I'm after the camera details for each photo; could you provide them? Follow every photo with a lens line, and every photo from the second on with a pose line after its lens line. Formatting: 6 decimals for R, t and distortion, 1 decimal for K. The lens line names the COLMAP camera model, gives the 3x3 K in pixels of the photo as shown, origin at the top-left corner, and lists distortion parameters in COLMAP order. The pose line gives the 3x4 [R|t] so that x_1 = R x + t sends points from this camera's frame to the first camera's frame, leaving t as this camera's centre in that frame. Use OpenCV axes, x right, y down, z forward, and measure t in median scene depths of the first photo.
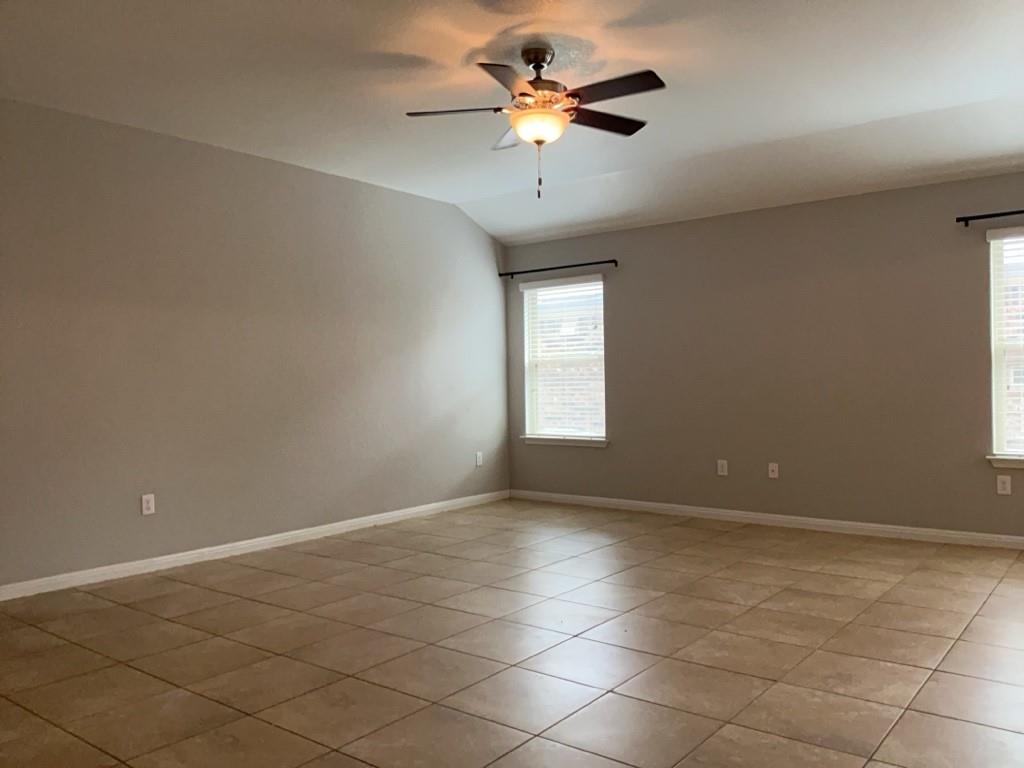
lens RADIAL K [[816.8, 0, 519.2], [0, 816.8, 378.3], [0, 0, 1]] dist [0.067712, -0.084767]
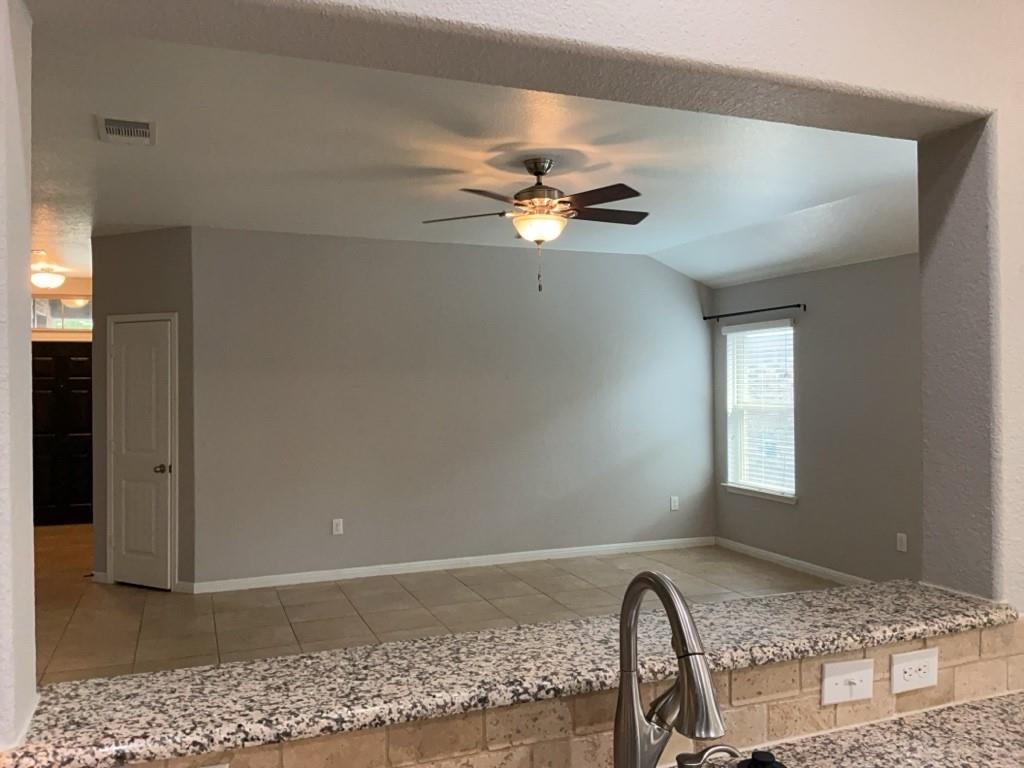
lens RADIAL K [[816.8, 0, 492.8], [0, 816.8, 375.8], [0, 0, 1]] dist [0.067712, -0.084767]
pose [[0.854017, 0.006521, -0.520205, 0.288399], [-0.007021, 0.999975, 0.001008, -0.059063], [0.520198, 0.002791, 0.854041, 0.019099]]
